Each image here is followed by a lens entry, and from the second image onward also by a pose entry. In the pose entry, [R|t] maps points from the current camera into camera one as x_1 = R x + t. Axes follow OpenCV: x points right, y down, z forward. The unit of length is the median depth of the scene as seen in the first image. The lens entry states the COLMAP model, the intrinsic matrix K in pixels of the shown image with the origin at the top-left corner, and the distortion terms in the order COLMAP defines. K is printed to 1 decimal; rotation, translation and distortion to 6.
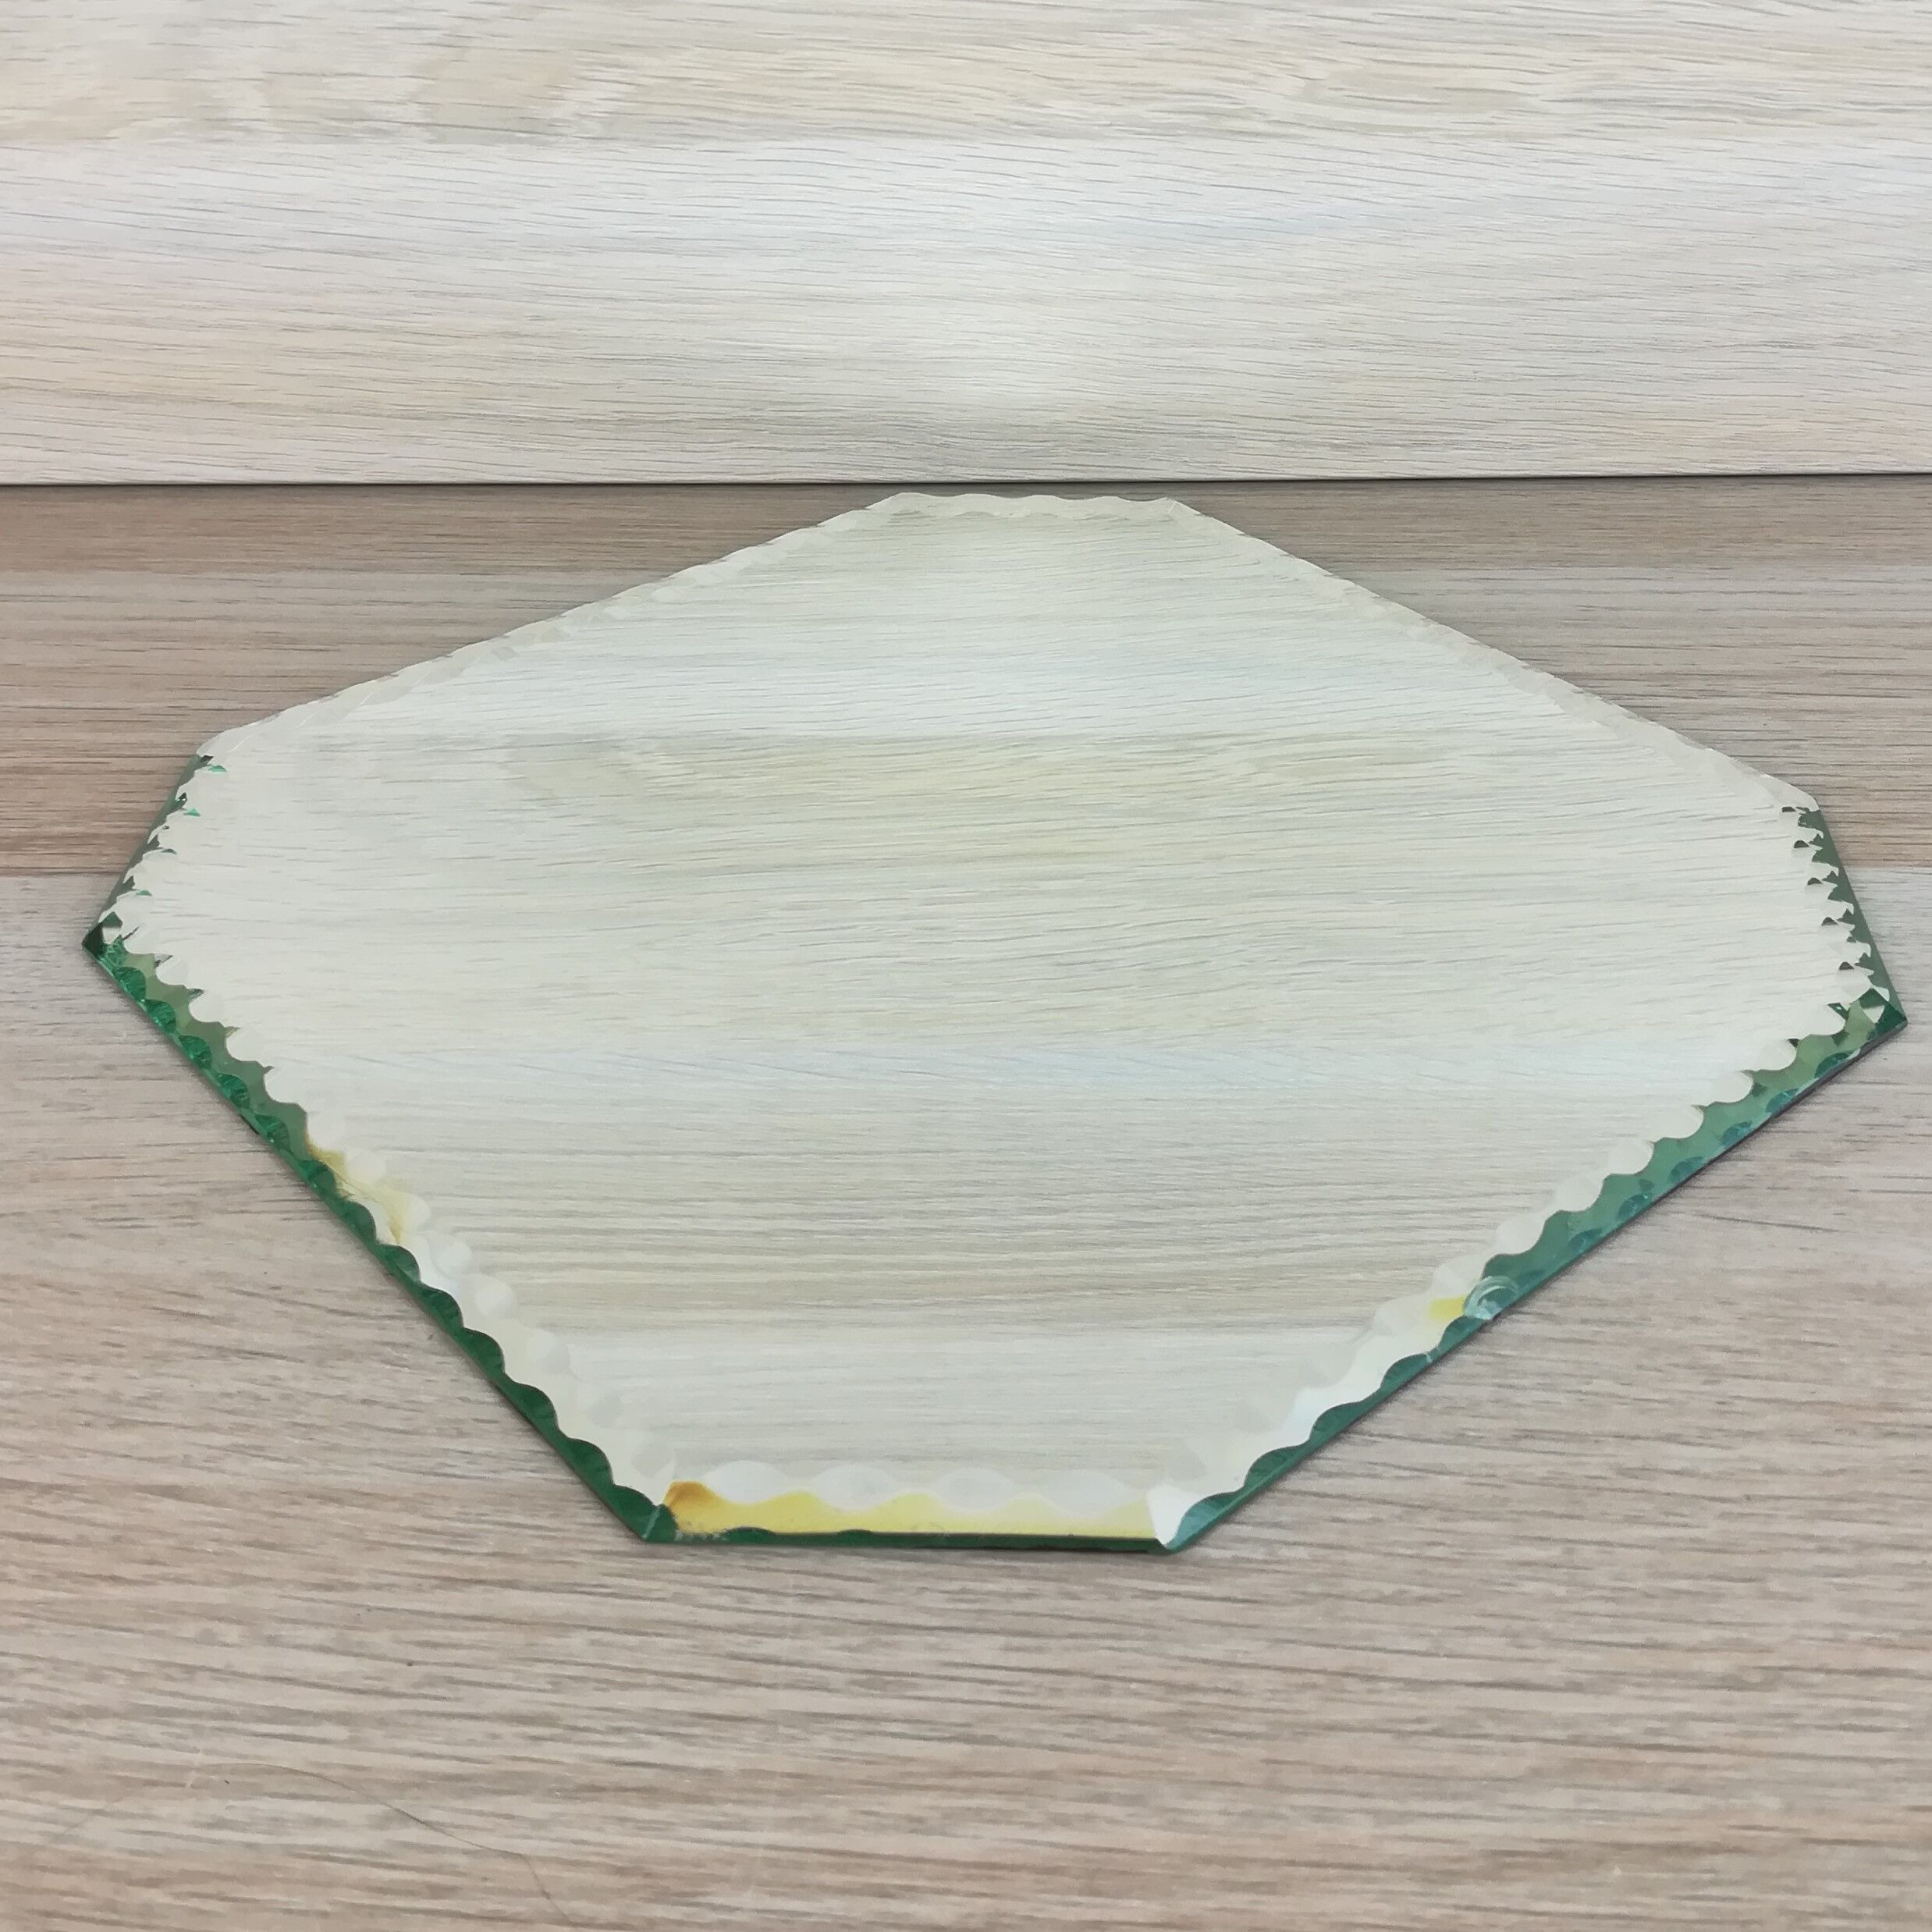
lens RADIAL K [[2419.5, 0, 988.1], [0, 2419.5, 965.4], [0, 0, 1]] dist [0.021407, -0.059445]
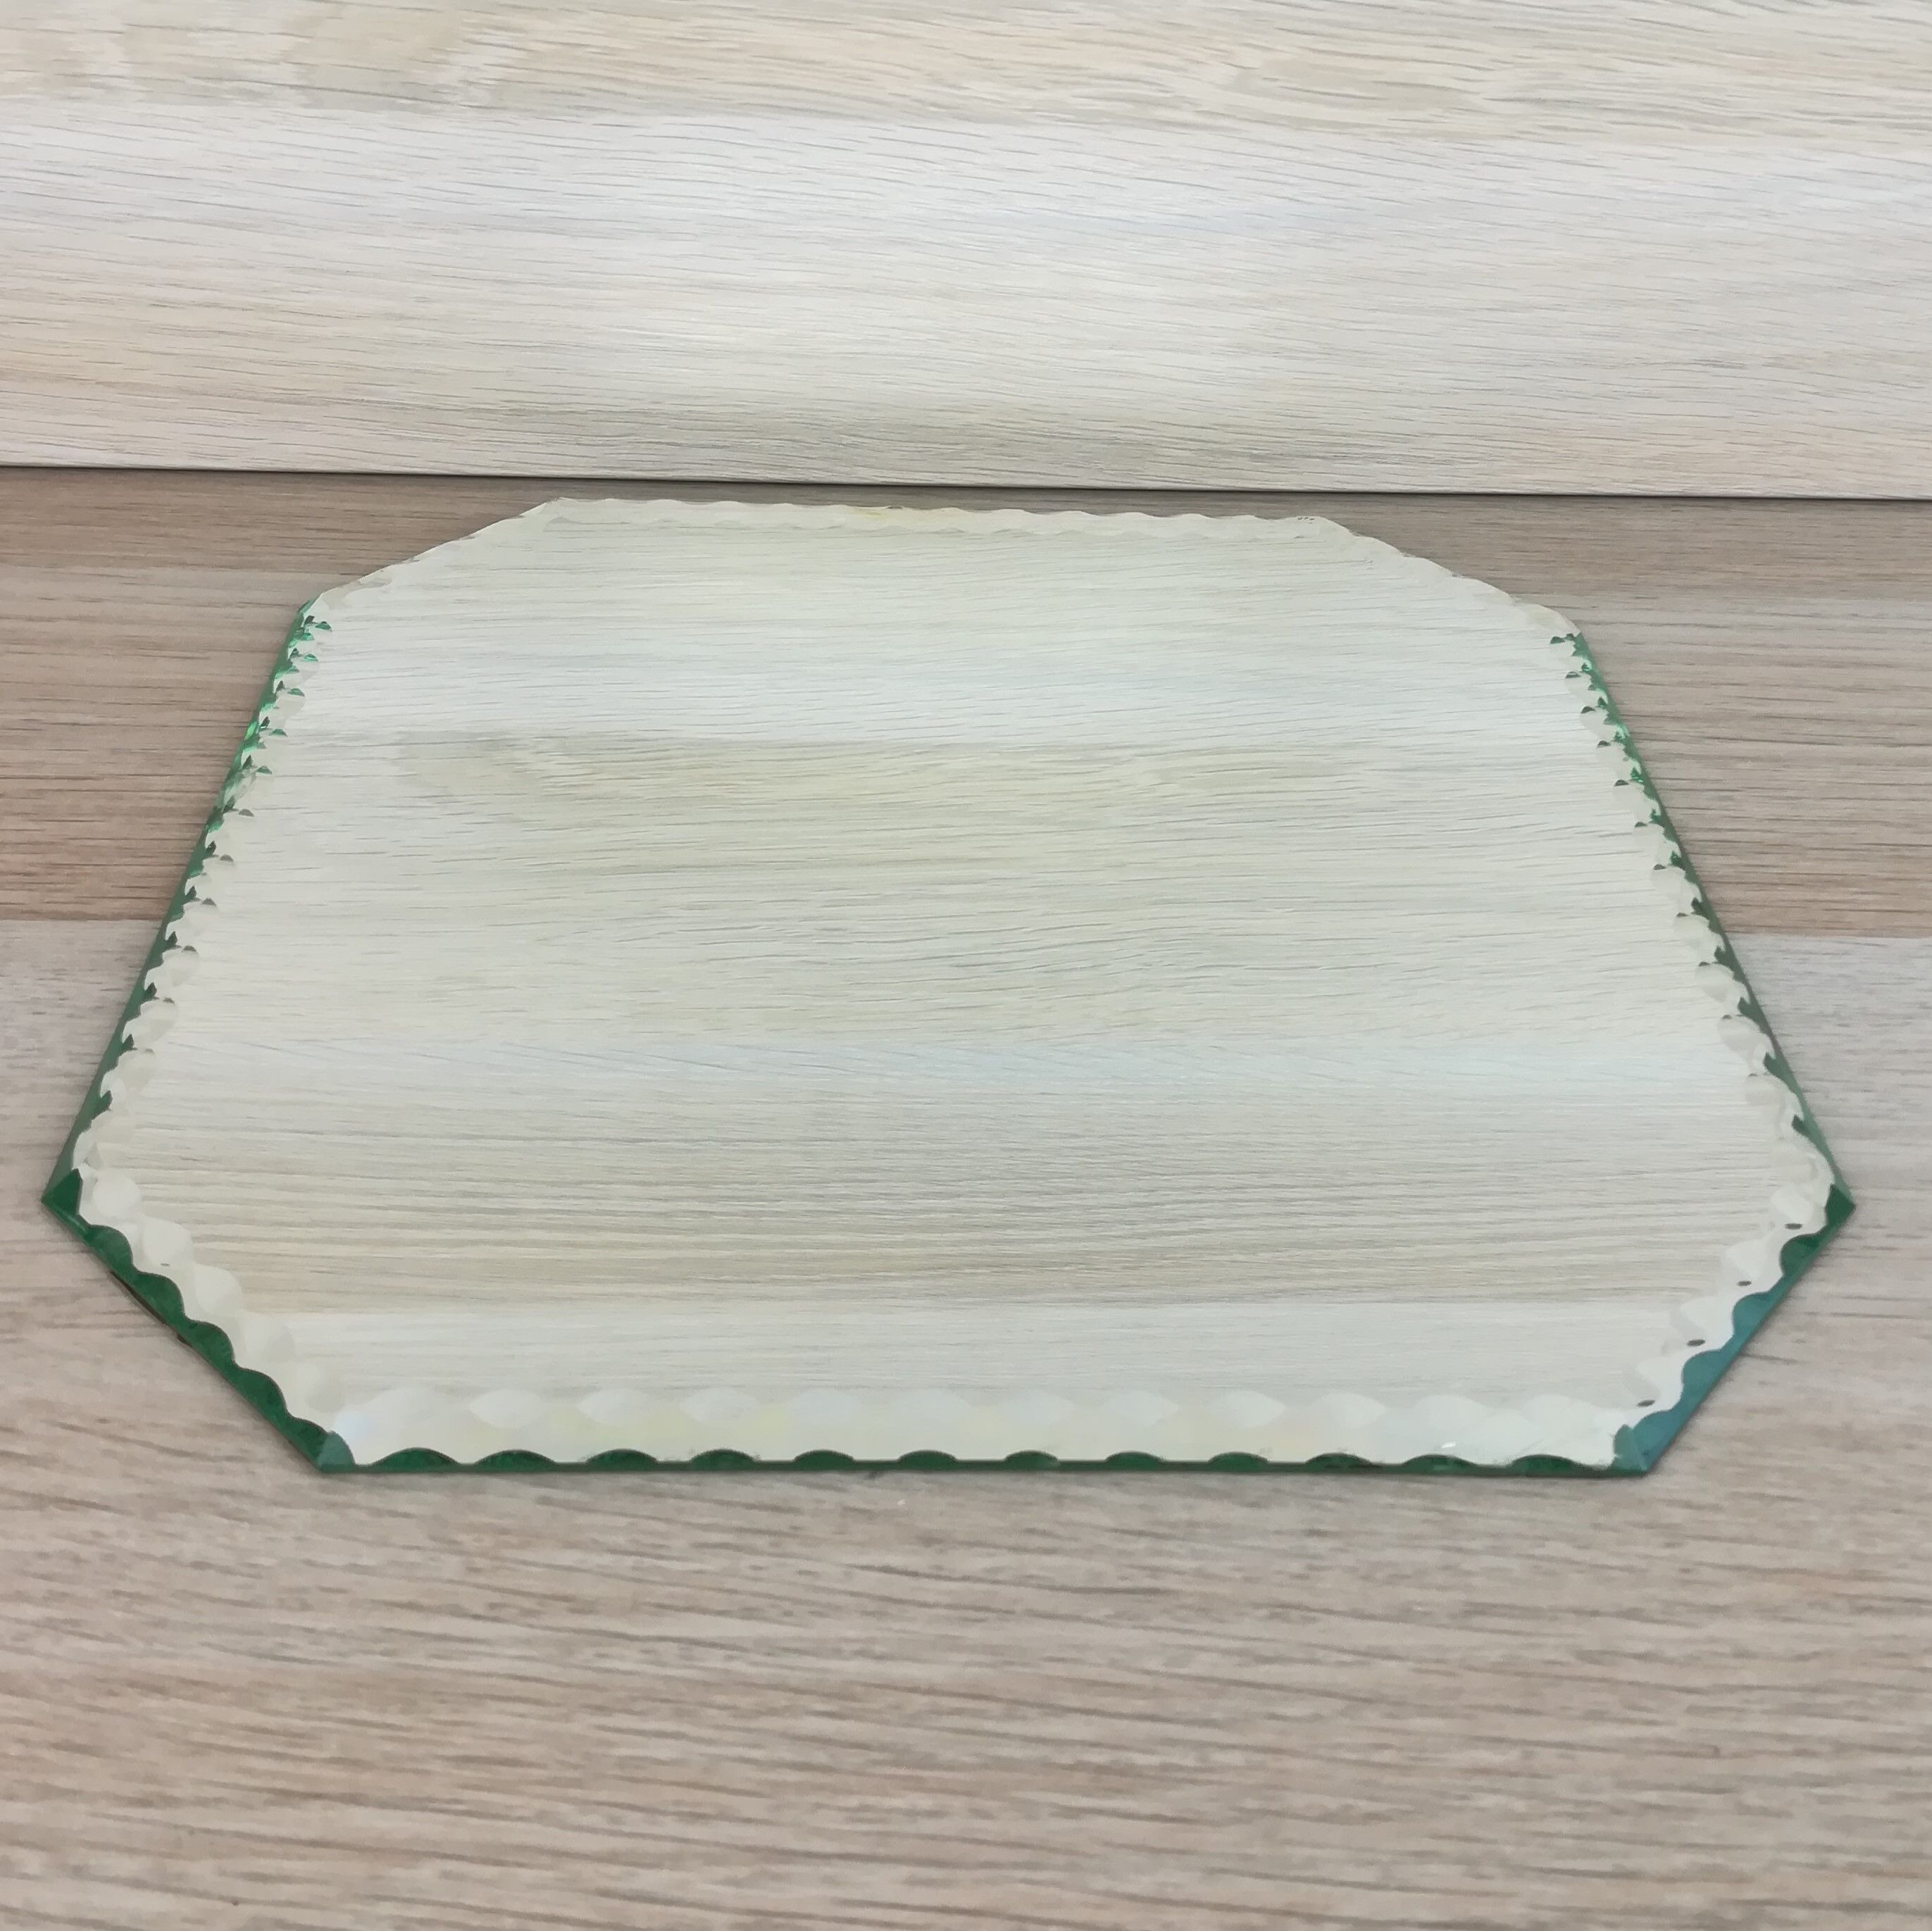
lens RADIAL K [[2148.6, 0, 970.6], [0, 2148.6, 1036.1], [0, 0, 1]] dist [0.013269, -0.041347]
pose [[0.998953, 0.013346, 0.043747, -0.005417], [-0.016901, 0.996495, 0.081926, -0.054886], [-0.042501, -0.082580, 0.995678, 0.135175]]
